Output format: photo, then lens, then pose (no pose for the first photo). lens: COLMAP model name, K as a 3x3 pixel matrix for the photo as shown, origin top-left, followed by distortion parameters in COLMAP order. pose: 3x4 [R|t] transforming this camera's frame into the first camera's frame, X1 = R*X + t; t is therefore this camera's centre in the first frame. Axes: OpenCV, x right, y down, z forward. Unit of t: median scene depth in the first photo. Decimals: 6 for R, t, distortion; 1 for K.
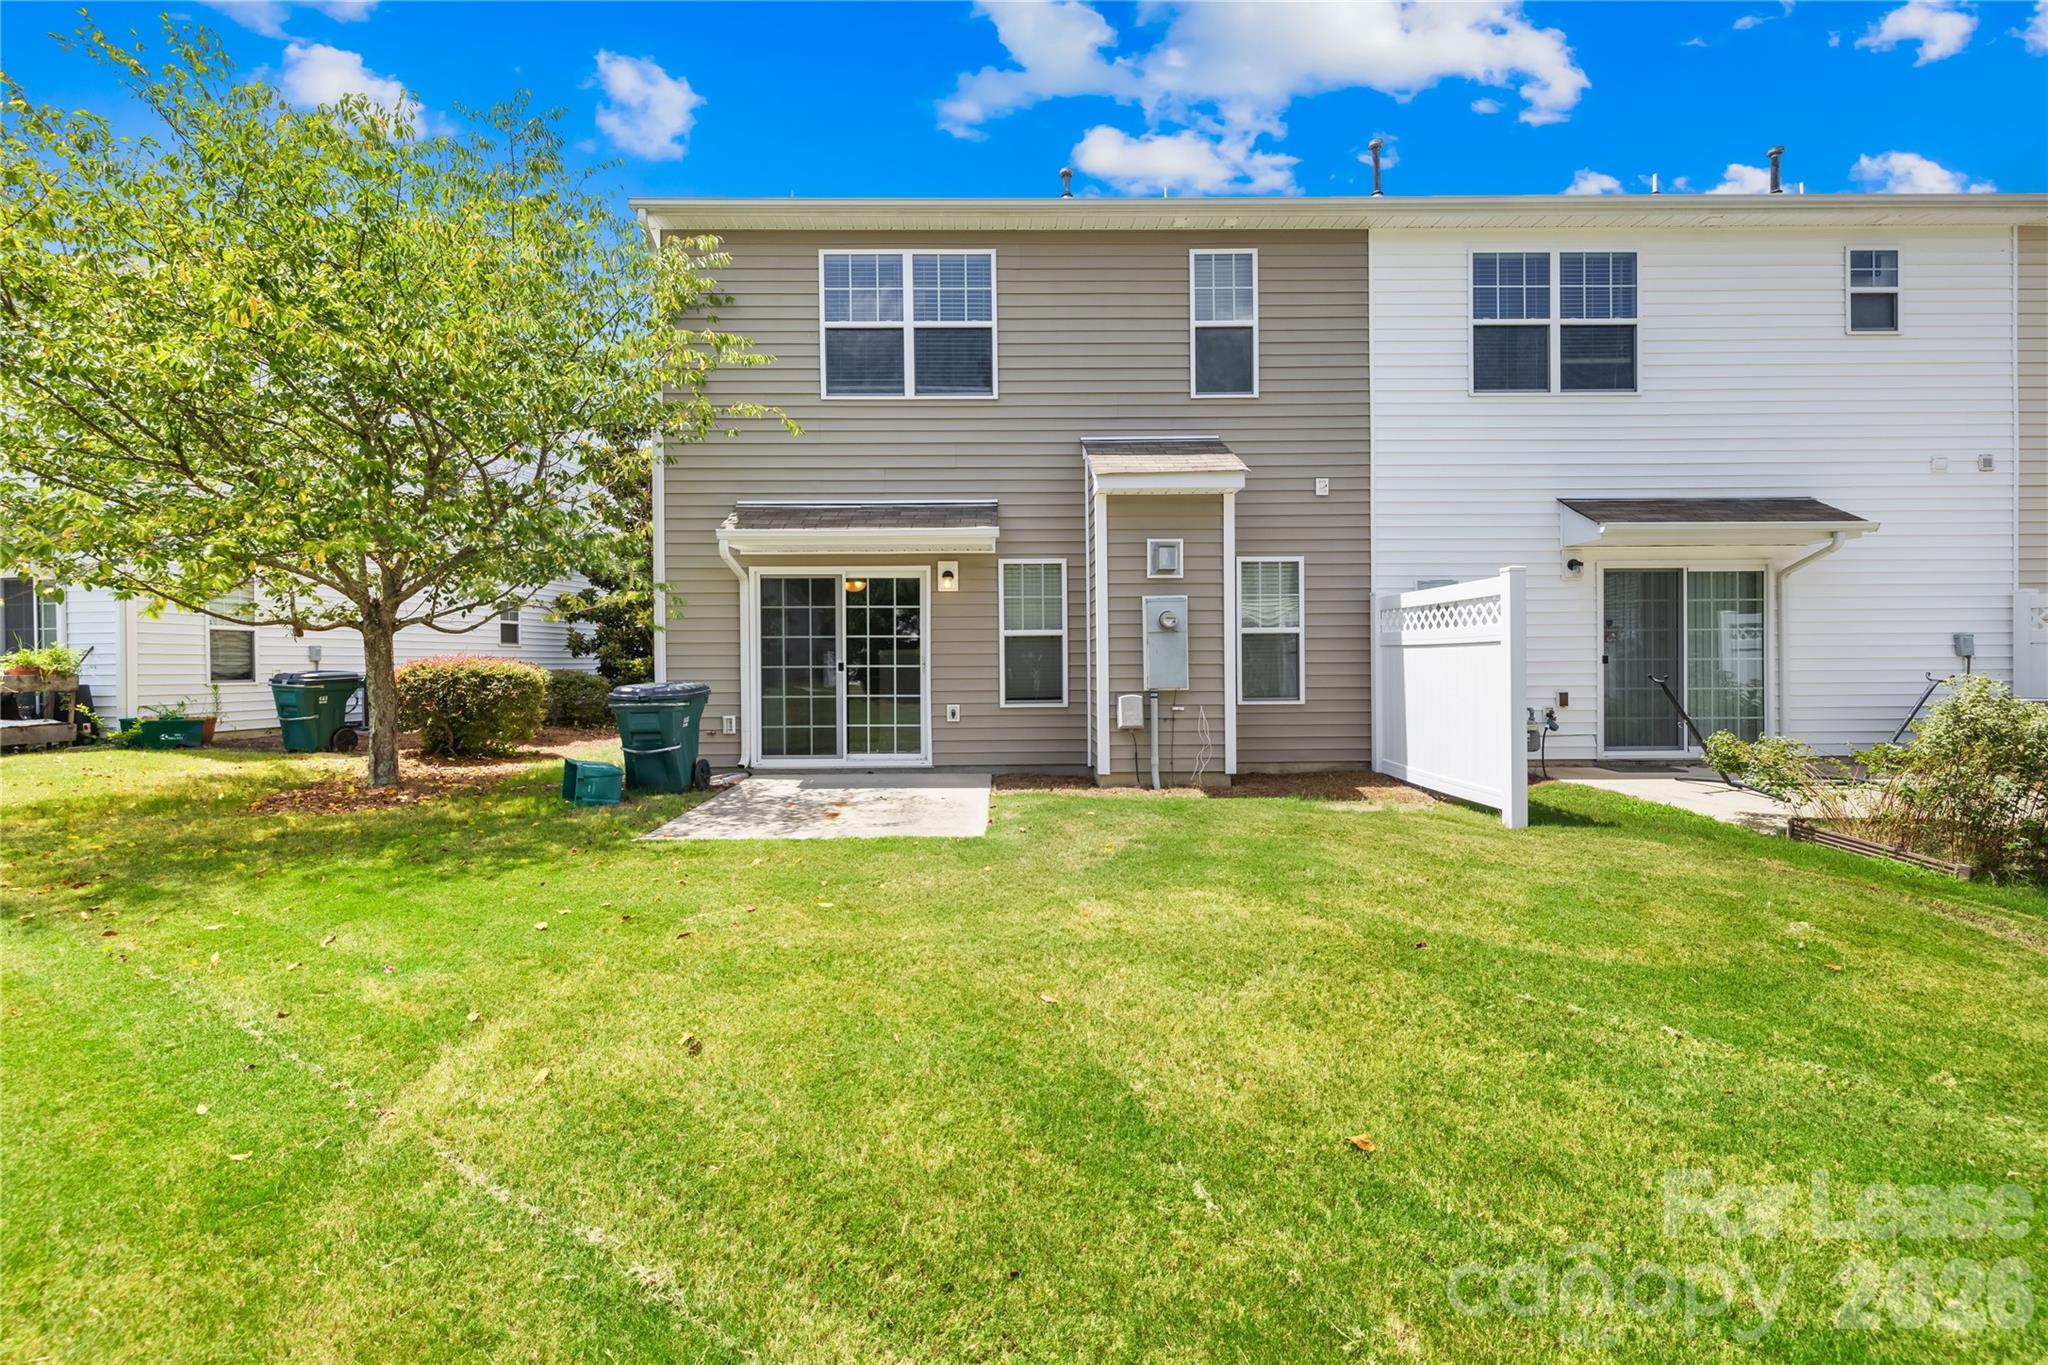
lens RADIAL K [[879.2, 0, 1026.3], [0, 879.2, 643.5], [0, 0, 1]] dist [-0.001775, -0.000221]
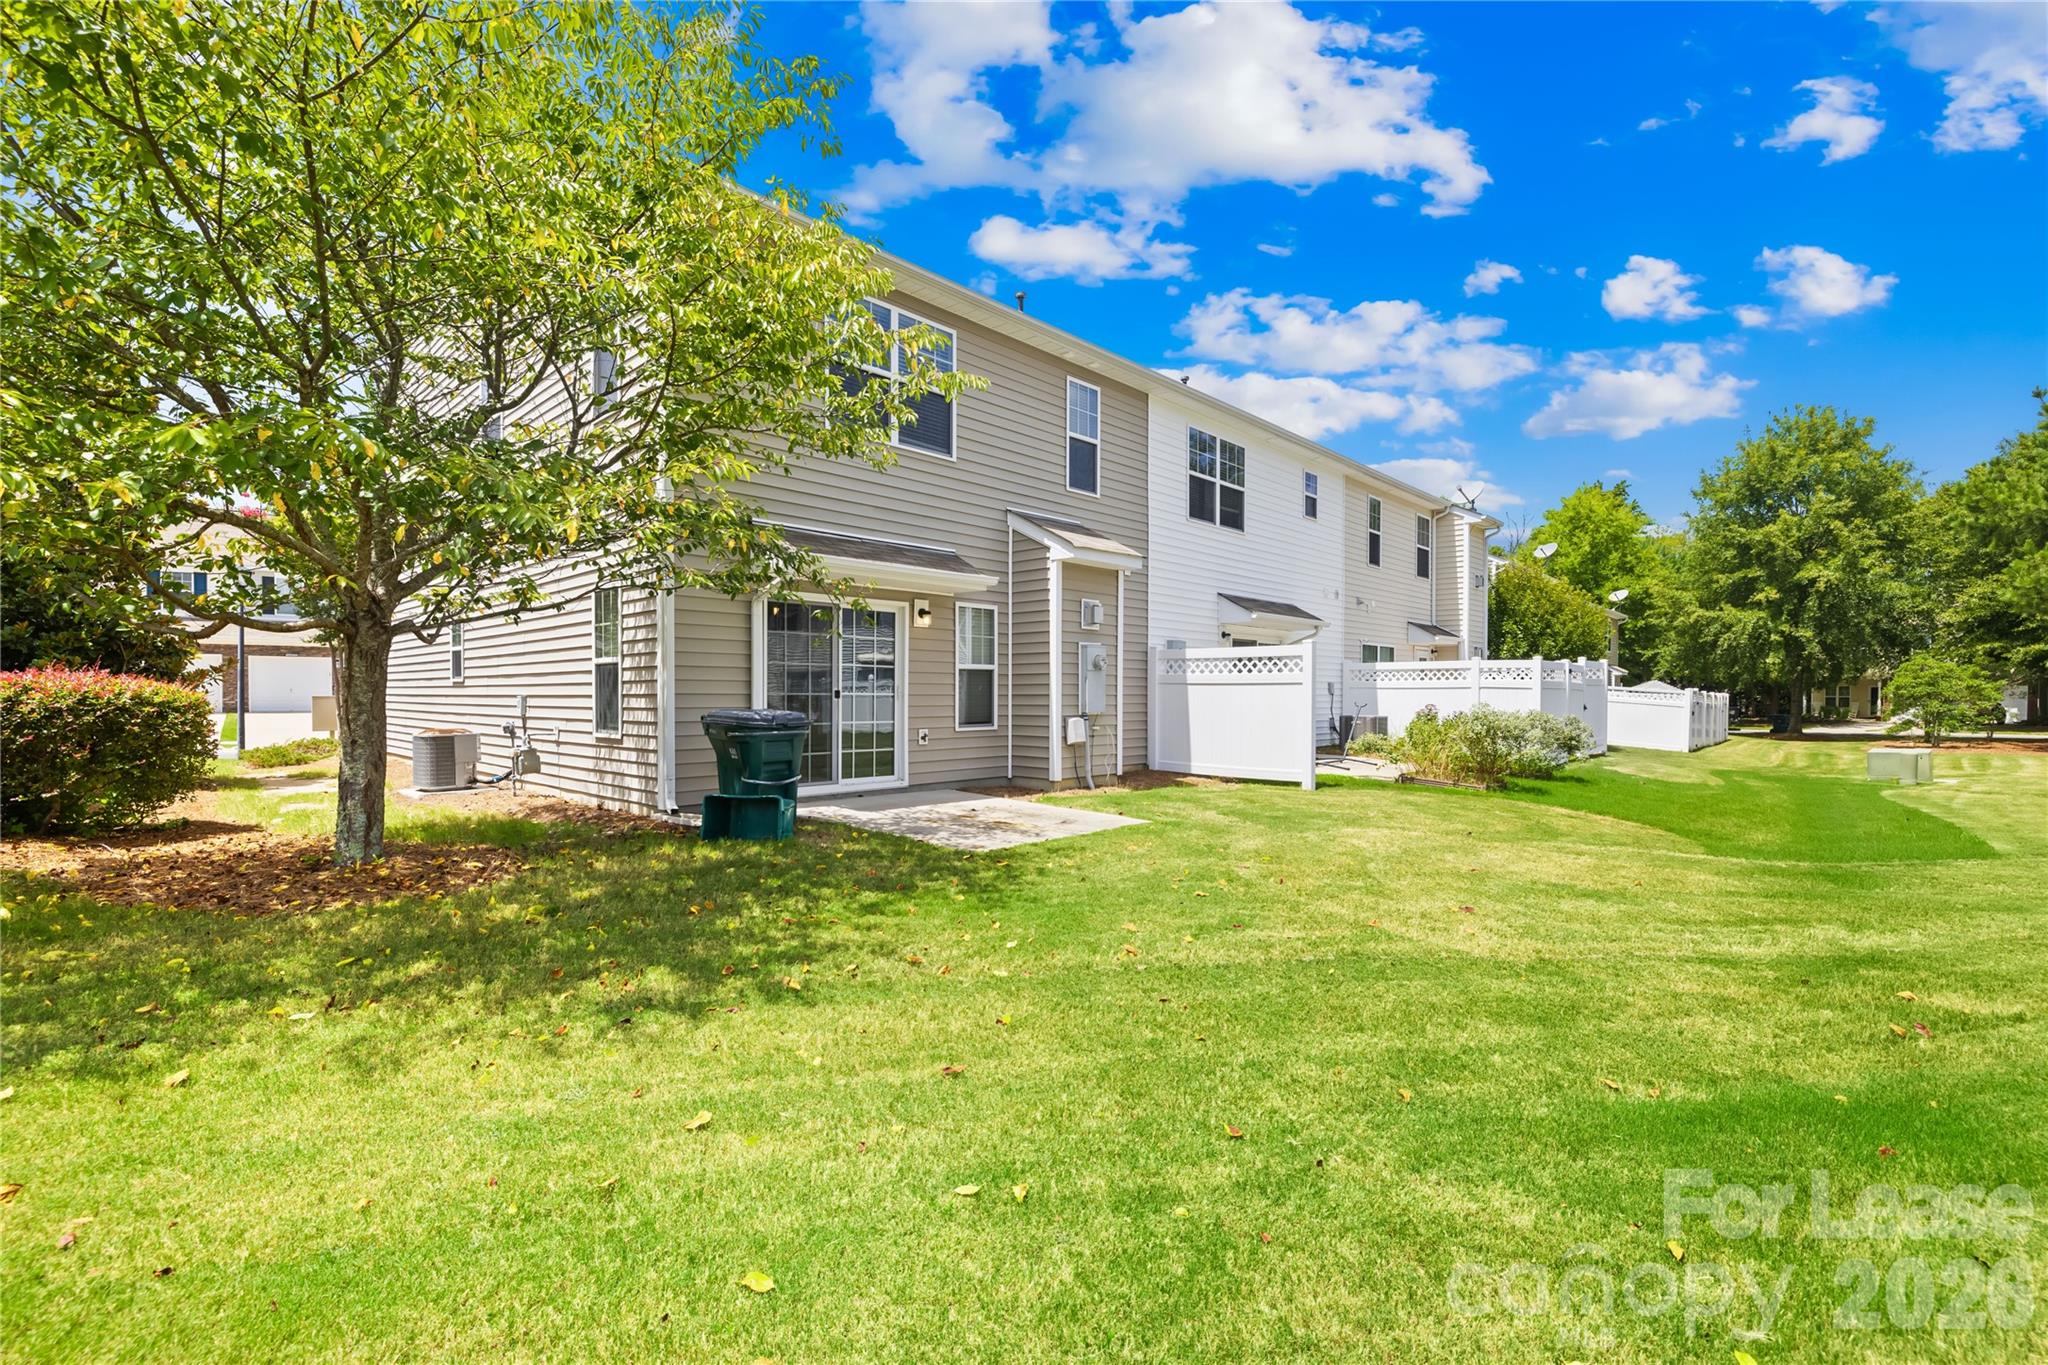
lens RADIAL K [[866.7, 0, 1028.1], [0, 866.7, 671.7], [0, 0, 1]] dist [0.001088, -0.000458]
pose [[0.709817, 0.027935, 0.703832, -0.758985], [-0.023177, 0.999598, -0.016300, 0.011600], [-0.704004, -0.004743, 0.710180, 0.130746]]
